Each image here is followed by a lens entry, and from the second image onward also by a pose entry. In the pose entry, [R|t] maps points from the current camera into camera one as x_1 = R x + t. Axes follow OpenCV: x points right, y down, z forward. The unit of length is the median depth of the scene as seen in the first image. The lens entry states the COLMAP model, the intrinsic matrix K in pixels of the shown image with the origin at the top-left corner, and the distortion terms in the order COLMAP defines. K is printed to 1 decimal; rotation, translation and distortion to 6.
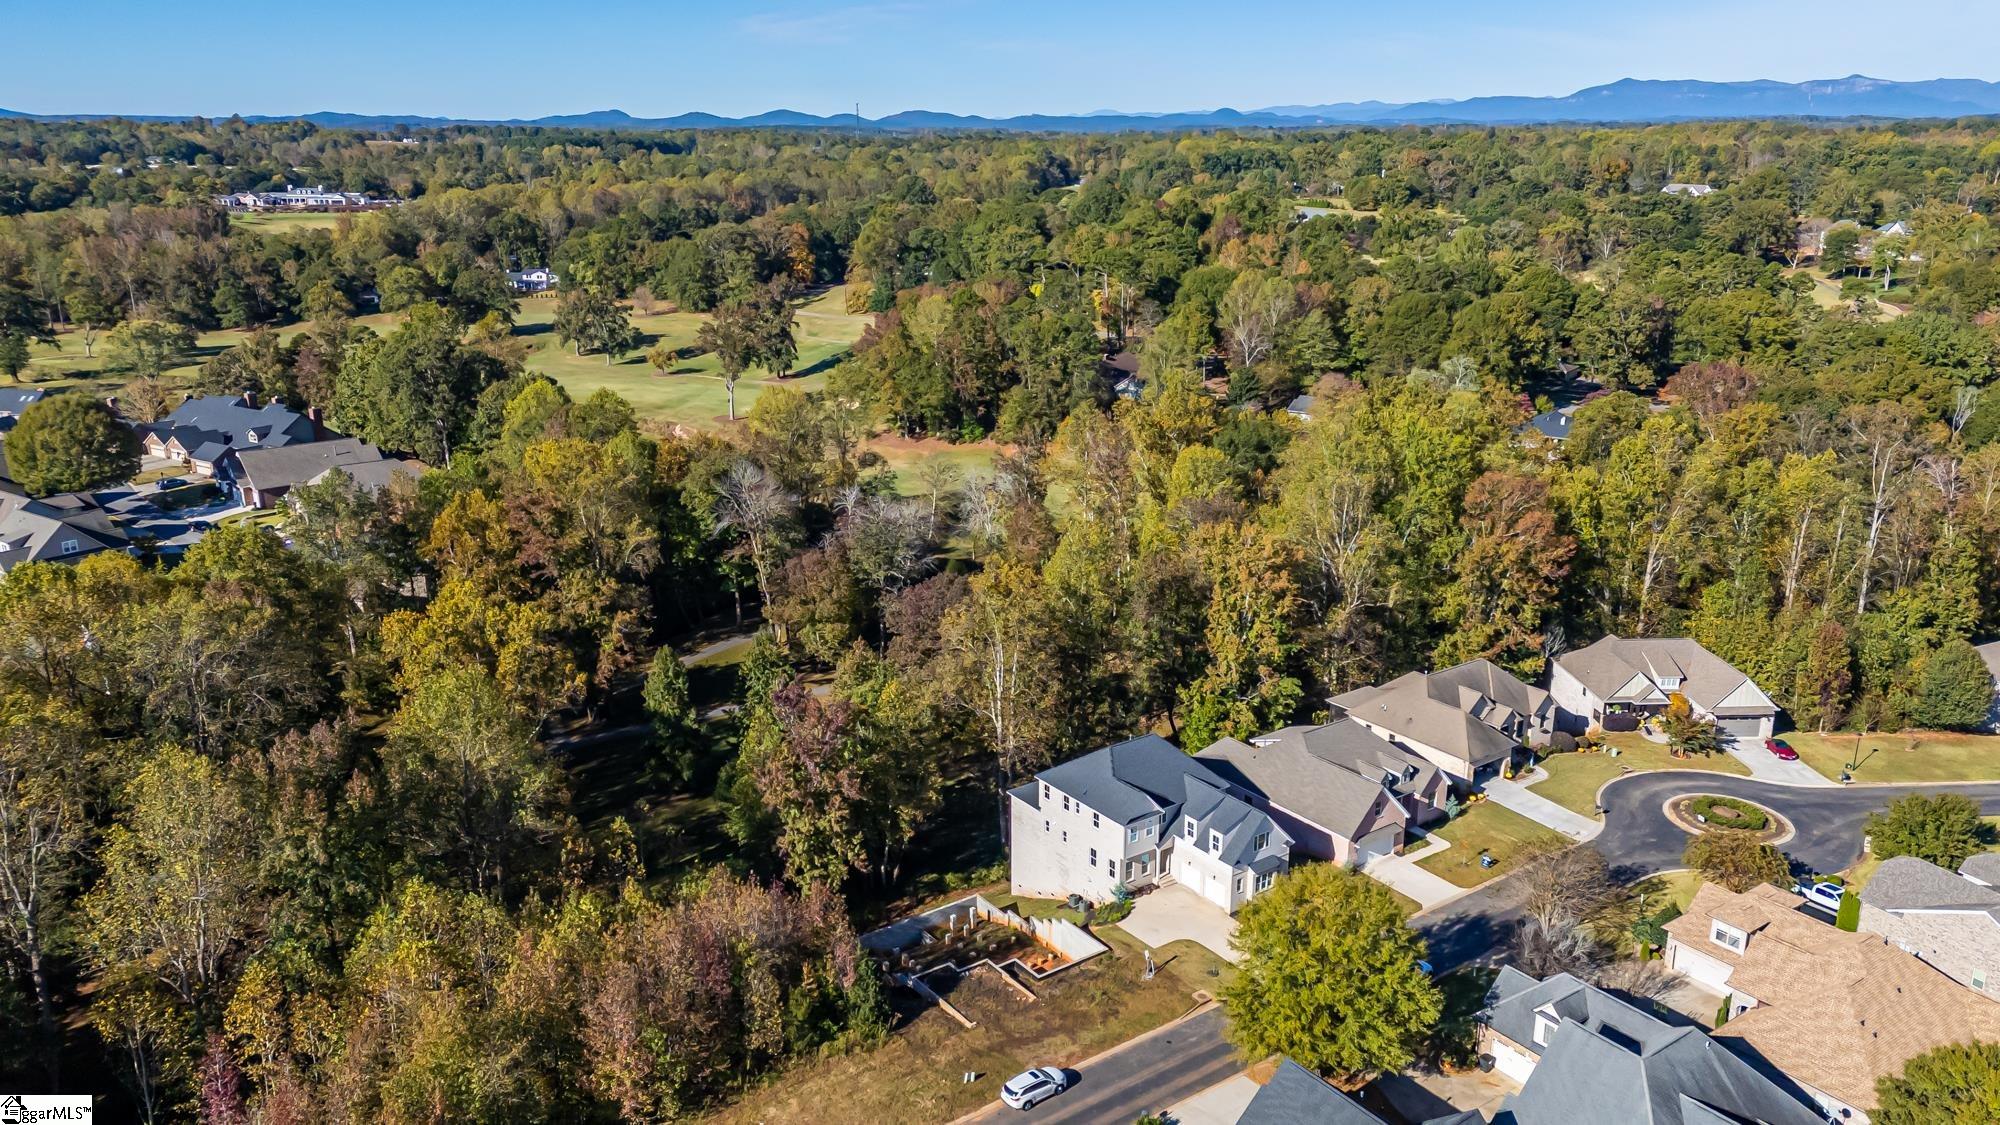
lens RADIAL K [[1469.2, 0, 998.1], [0, 1469.2, 576.4], [0, 0, 1]] dist [0.084723, -0.046392]
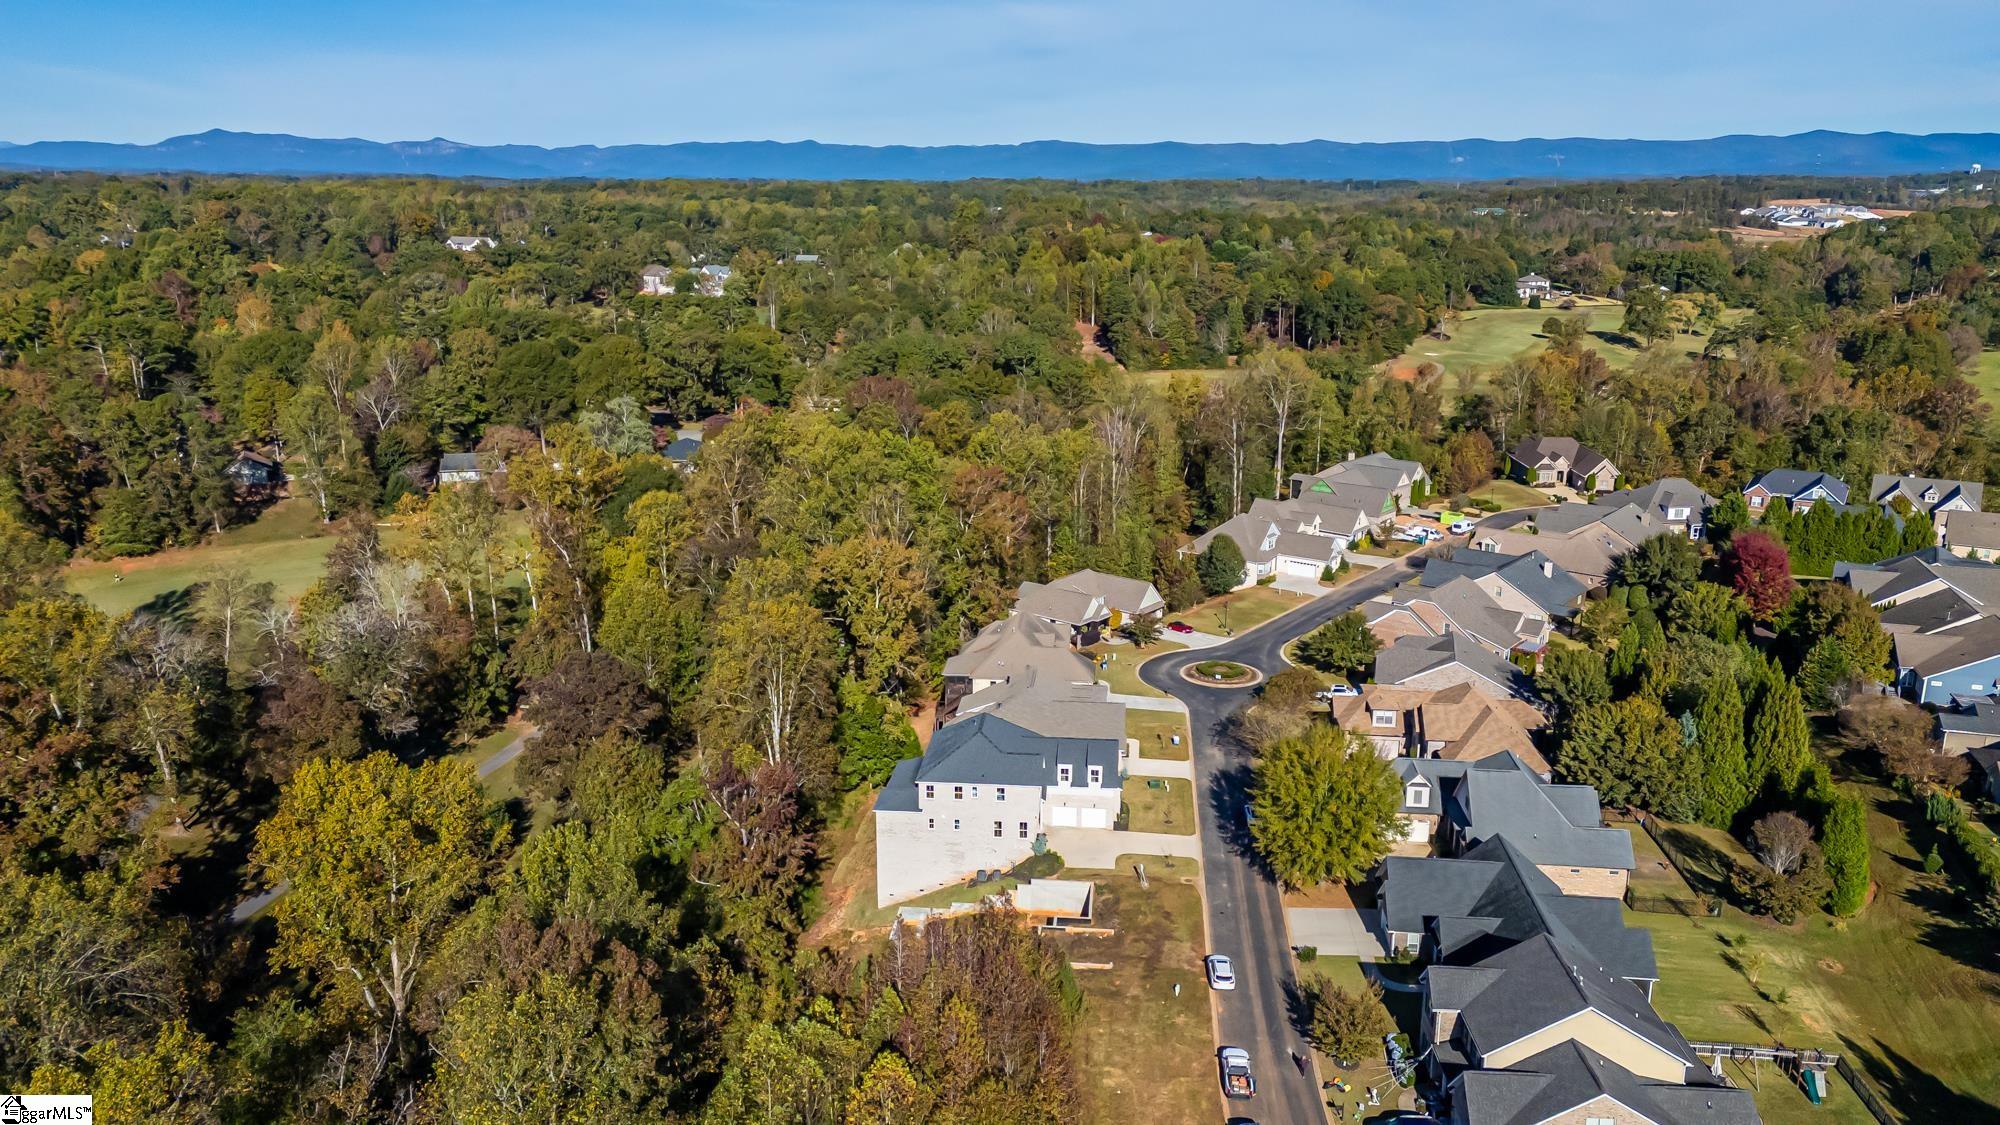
lens RADIAL K [[1467.5, 0, 1000.0], [0, 1467.5, 562.5], [0, 0, 1]] dist [0.069993, -0.005772]
pose [[0.661196, -0.186898, 0.726560, -0.279514], [0.216400, 0.974820, 0.053828, -0.026730], [-0.718325, 0.121636, 0.684992, 0.078630]]
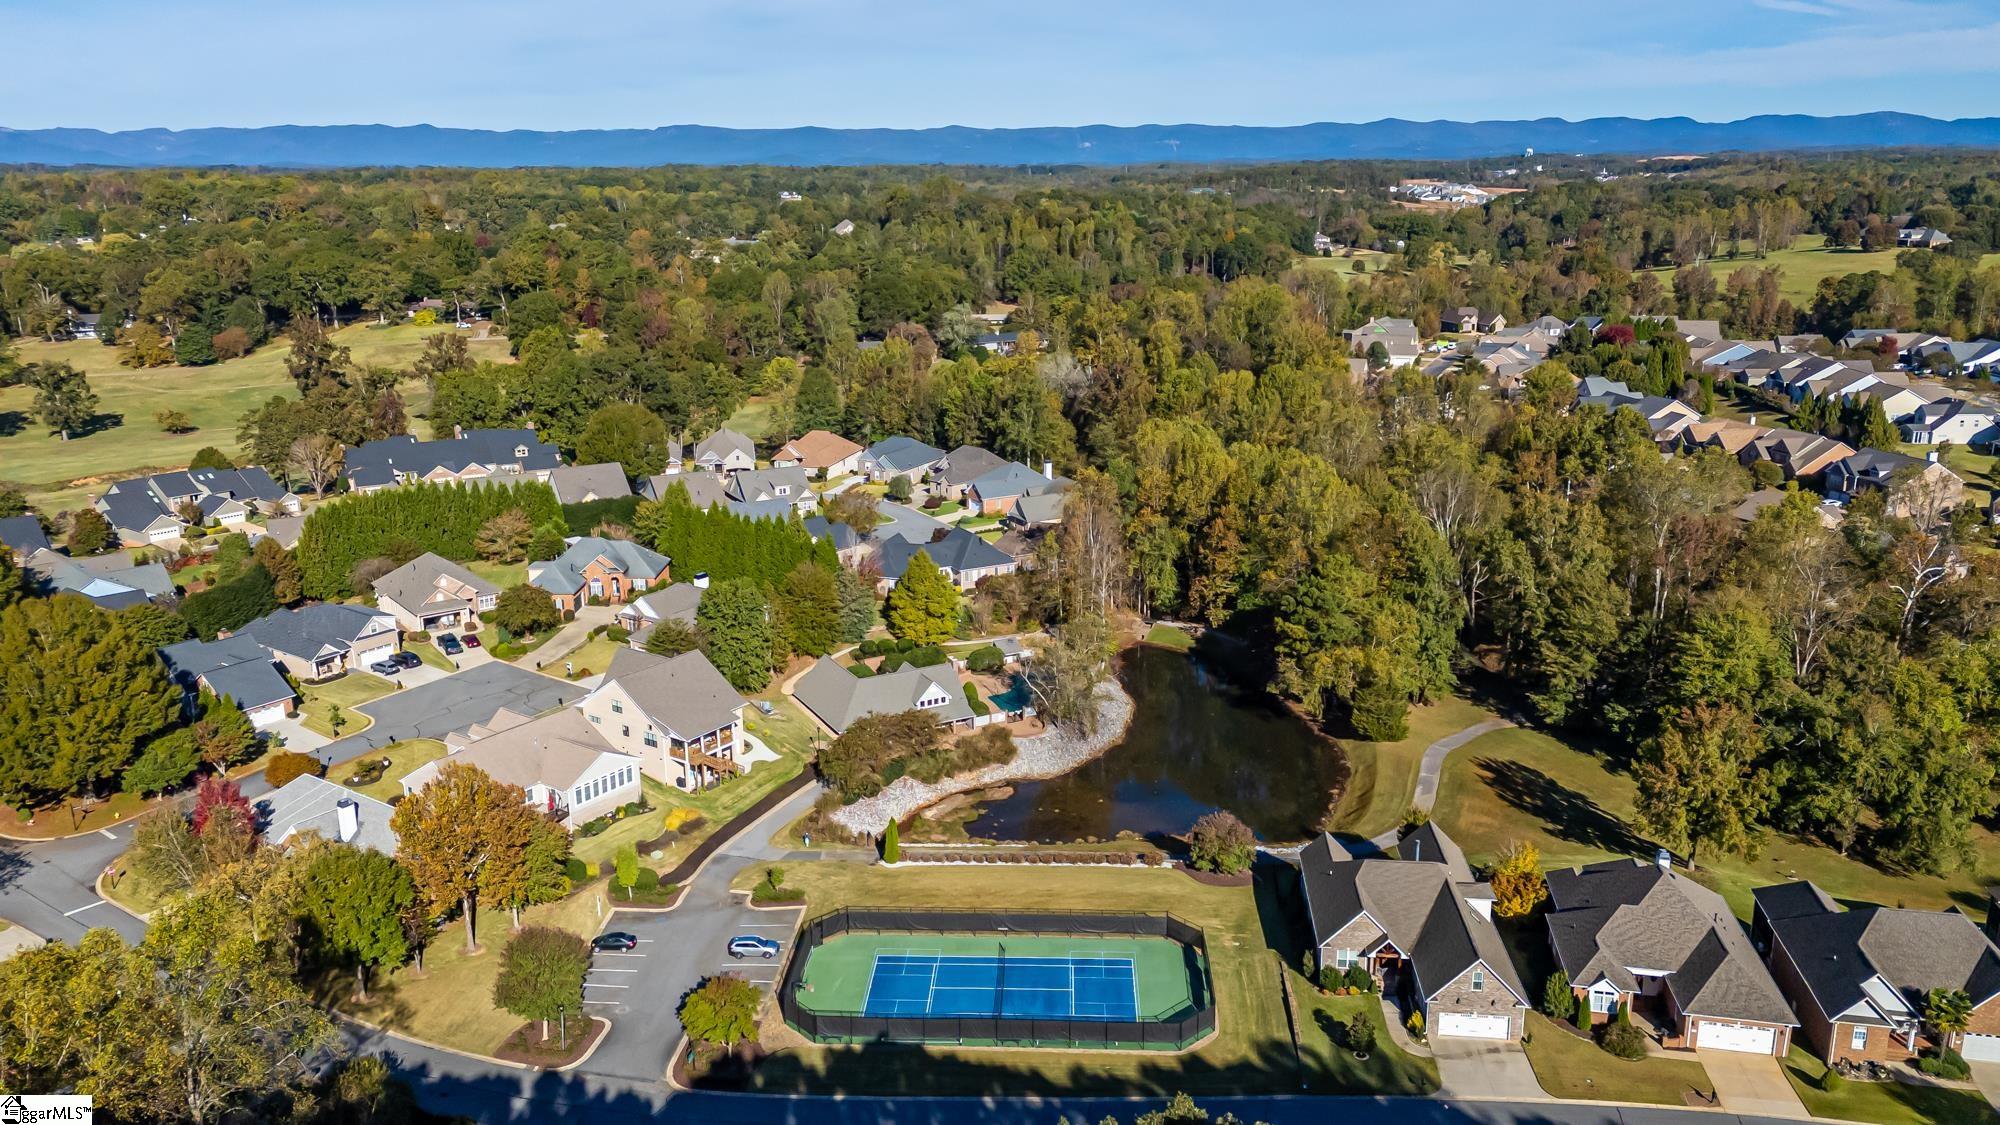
lens RADIAL K [[1467.5, 0, 1000.0], [0, 1467.5, 562.5], [0, 0, 1]] dist [0.069993, -0.005772]
pose [[0.465005, -0.234940, 0.853565, -1.156742], [0.266128, 0.956647, 0.118331, -0.040845], [-0.844361, 0.172133, 0.507370, 0.099781]]
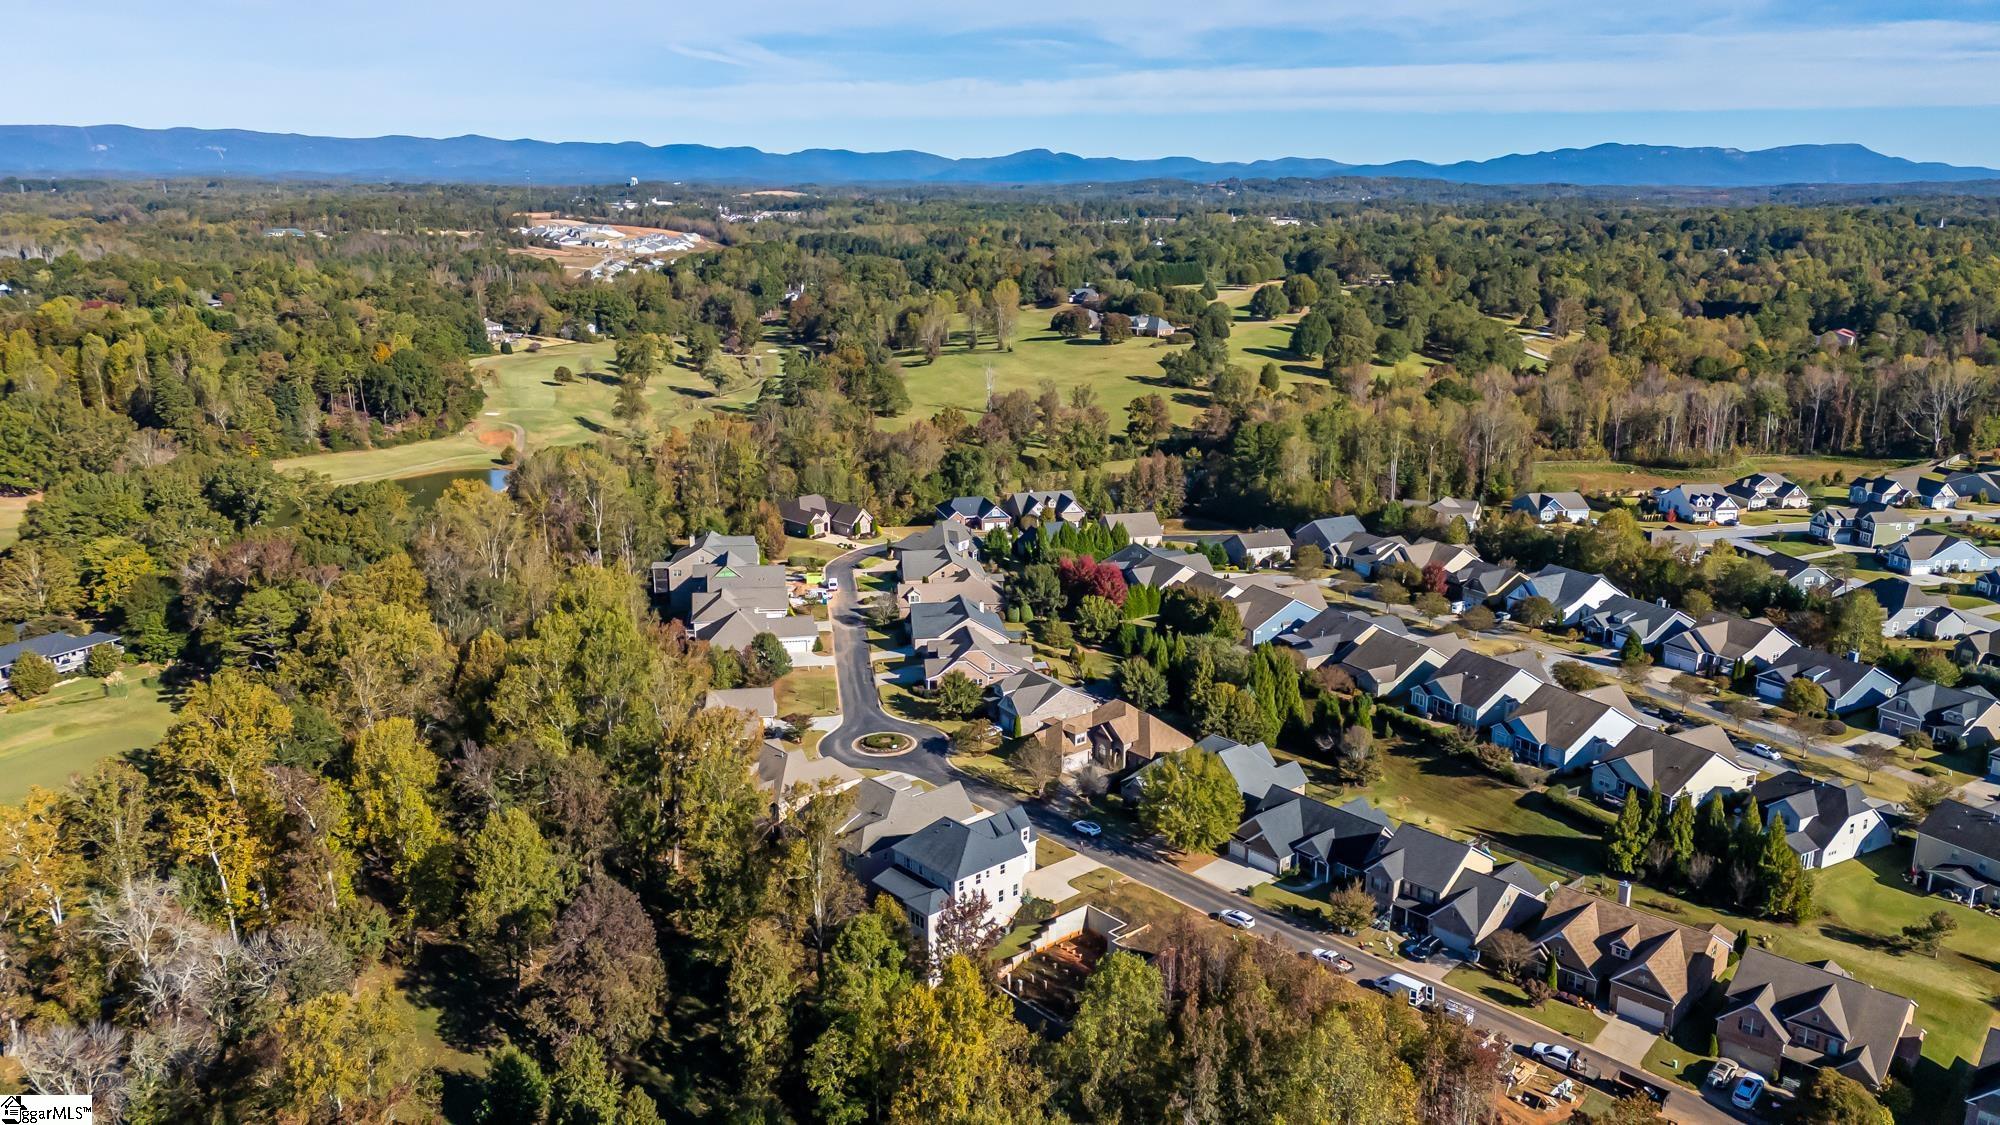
lens RADIAL K [[1469.2, 0, 998.1], [0, 1469.2, 576.4], [0, 0, 1]] dist [0.084723, -0.046392]
pose [[-0.091851, -0.258506, 0.961633, -0.500276], [0.285736, 0.918261, 0.274139, -0.200418], [-0.953896, 0.299953, -0.010479, 0.359989]]
